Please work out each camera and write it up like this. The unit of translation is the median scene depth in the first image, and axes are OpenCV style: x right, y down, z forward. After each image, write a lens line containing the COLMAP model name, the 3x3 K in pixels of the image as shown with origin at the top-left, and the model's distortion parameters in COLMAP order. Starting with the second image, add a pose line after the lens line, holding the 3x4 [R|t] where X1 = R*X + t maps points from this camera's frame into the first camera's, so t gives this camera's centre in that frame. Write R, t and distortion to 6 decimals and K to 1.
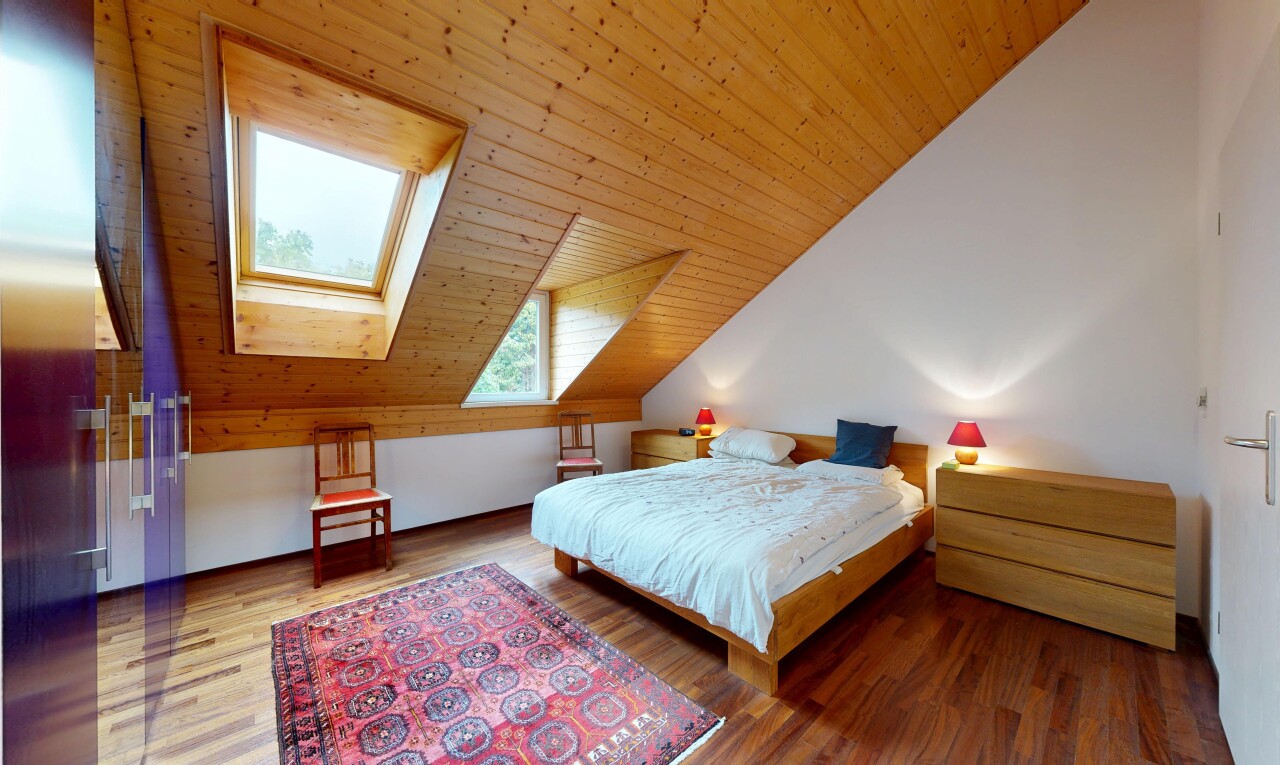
lens RADIAL K [[430.0, 0, 639.4], [0, 430.0, 385.2], [0, 0, 1]] dist [-0.000775, -0.000021]
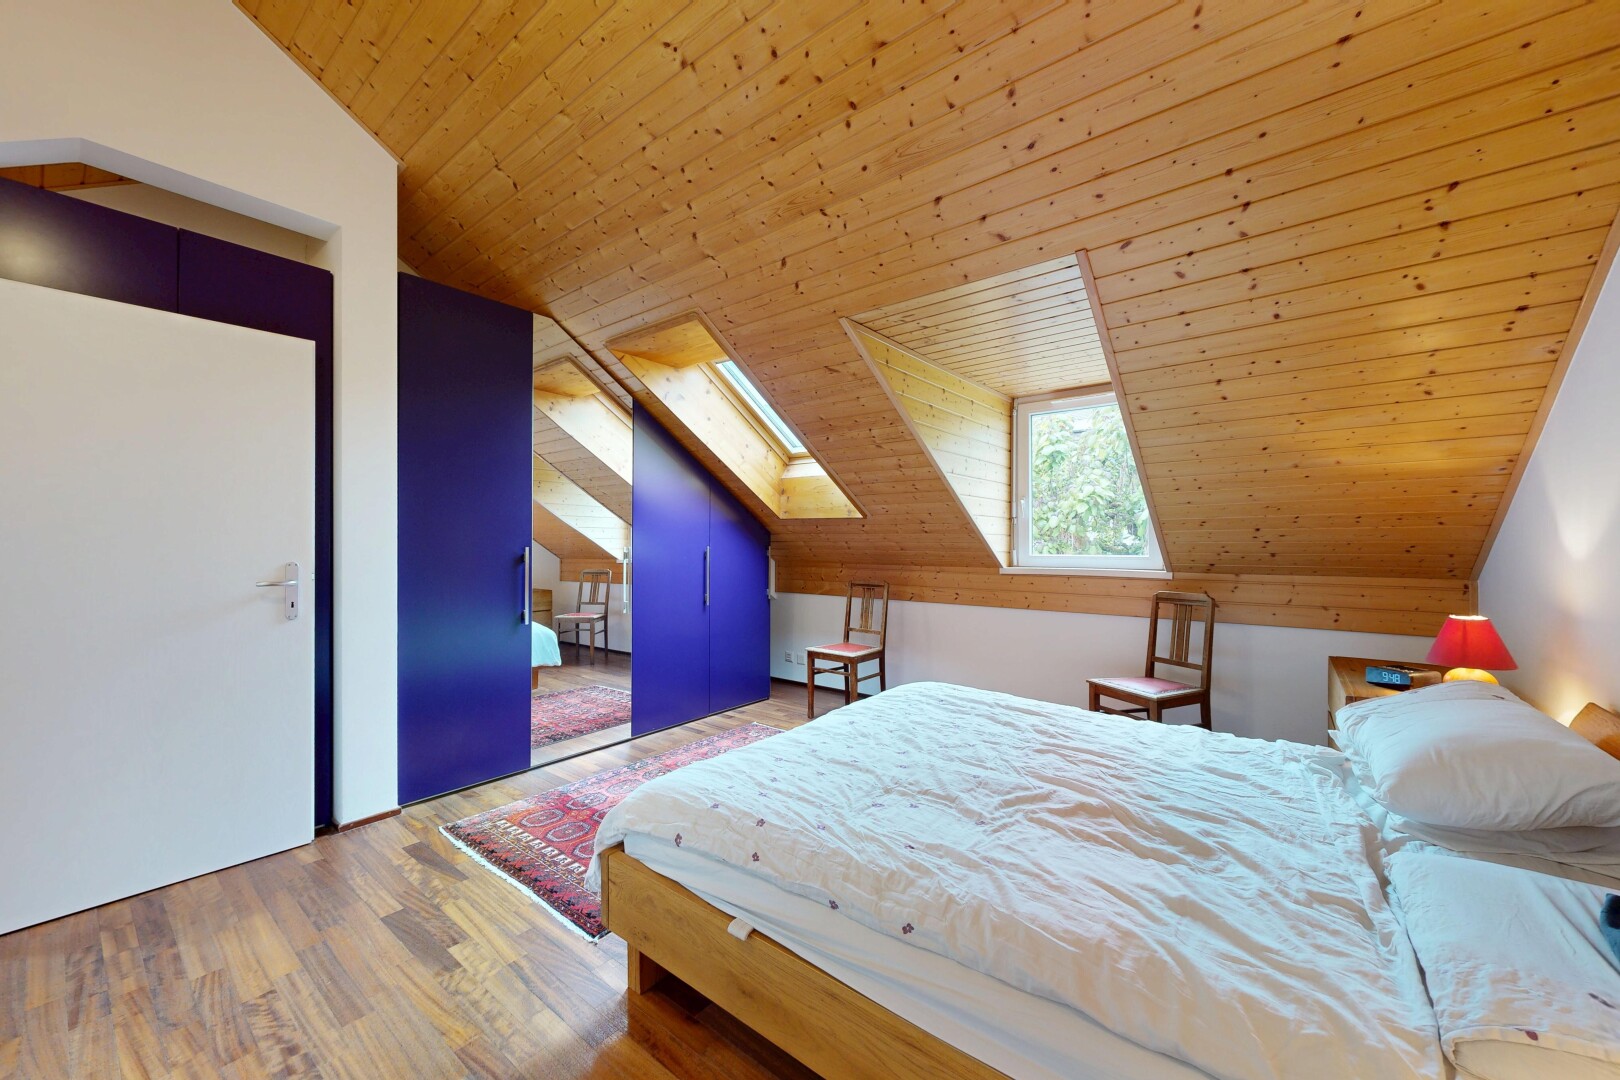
lens RADIAL K [[615.1, 0, 810.0], [0, 615.1, 540.0], [0, 0, 1]] dist [0.001339, 0.000036]
pose [[0.184186, 0.000597, -0.982891, 0.739050], [-0.004894, 0.999988, -0.000310, -0.002043], [0.982879, 0.004867, 0.184187, 0.610699]]
